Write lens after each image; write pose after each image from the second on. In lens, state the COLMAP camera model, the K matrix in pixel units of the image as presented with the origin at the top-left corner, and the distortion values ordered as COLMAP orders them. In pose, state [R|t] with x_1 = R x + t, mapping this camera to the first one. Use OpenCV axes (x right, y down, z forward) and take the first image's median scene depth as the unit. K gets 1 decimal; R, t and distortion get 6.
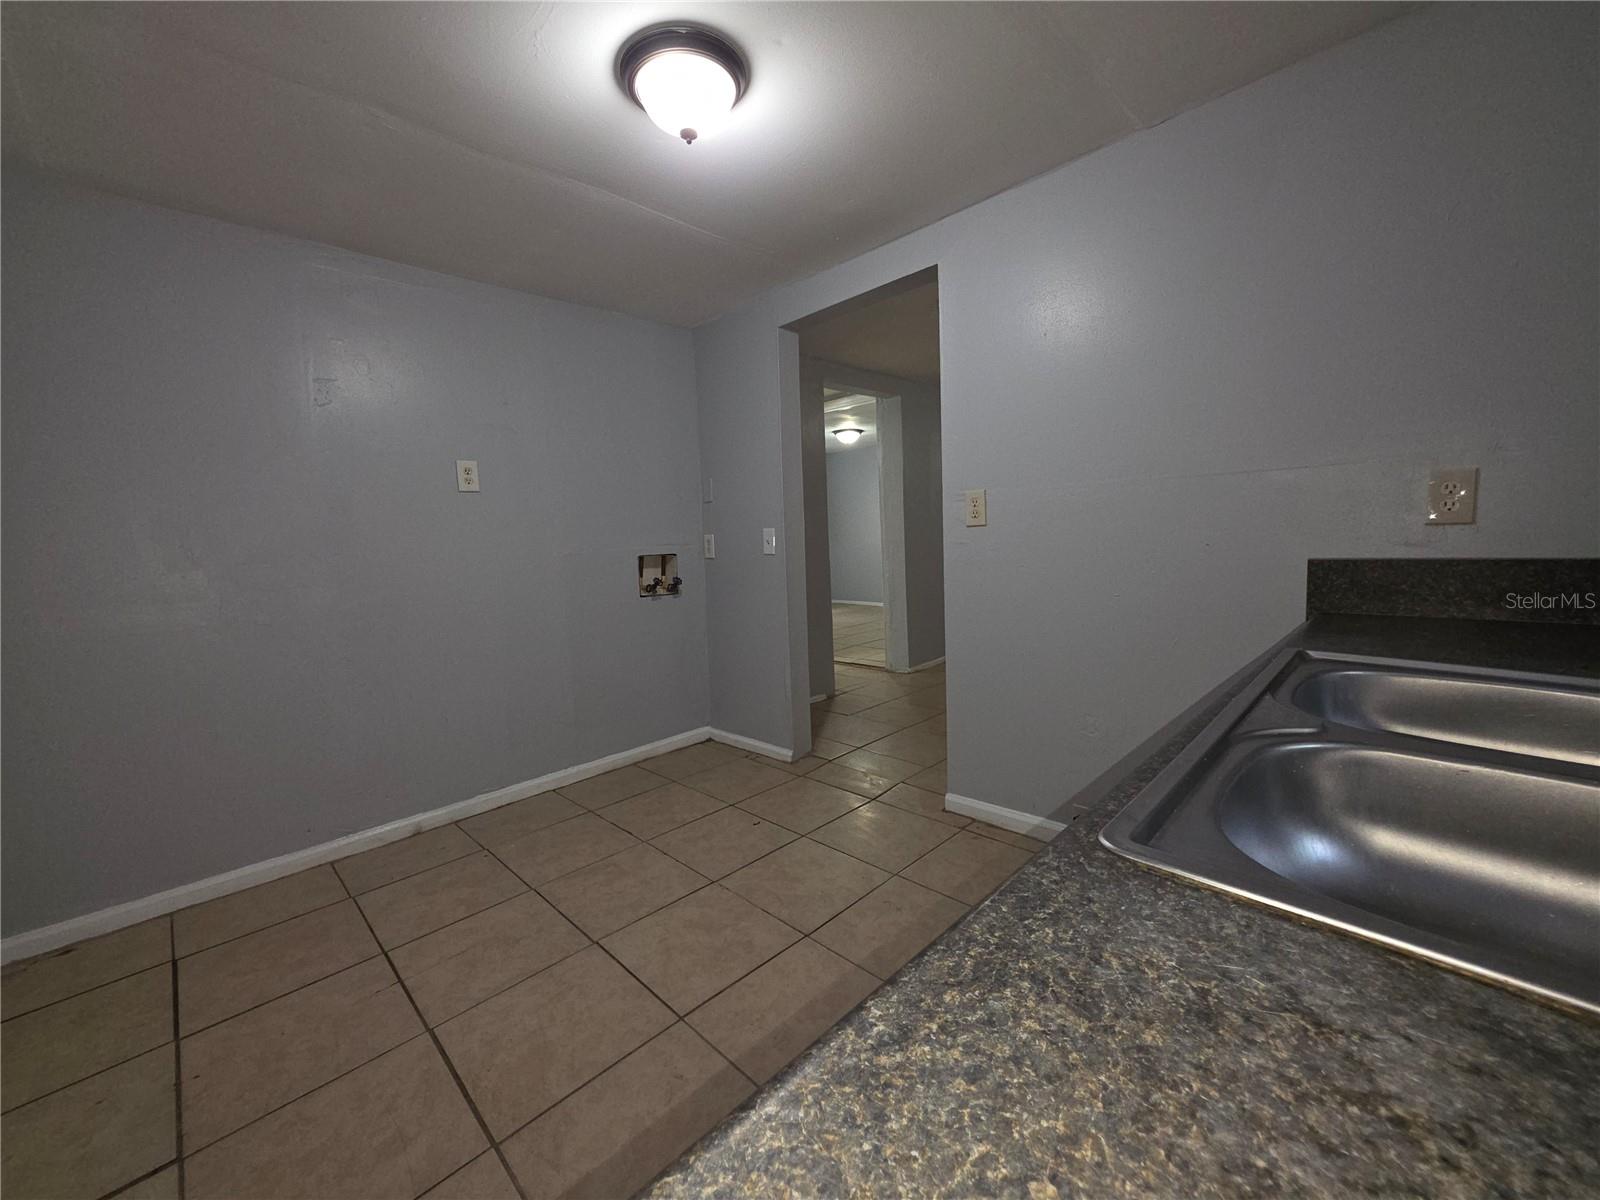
lens RADIAL K [[639.6, 0, 795.2], [0, 639.6, 596.2], [0, 0, 1]] dist [0.002730, 0.000090]
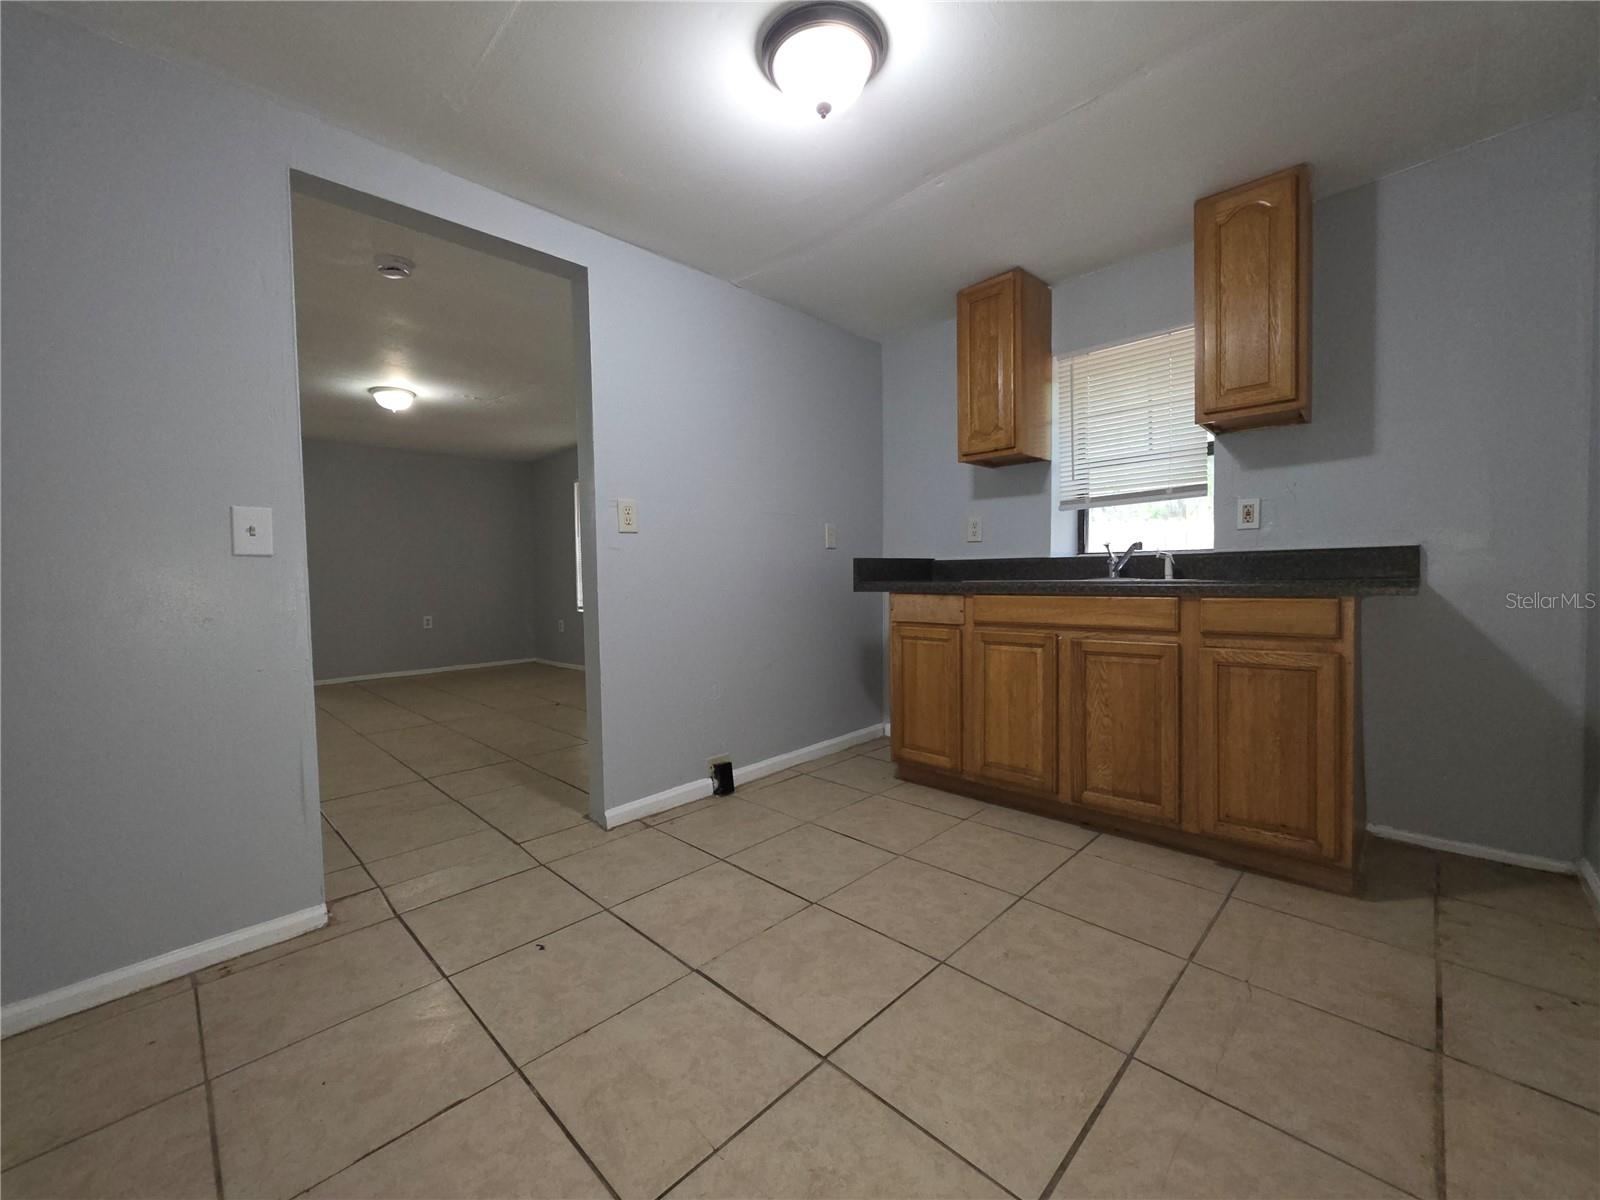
lens RADIAL K [[639.6, 0, 794.0], [0, 639.6, 592.0], [0, 0, 1]] dist [0.002730, 0.000090]
pose [[-0.009784, 0.015277, 0.999835, -0.804662], [0.117661, 0.992955, -0.014020, 0.035851], [-0.993006, 0.117504, -0.011513, 0.782054]]
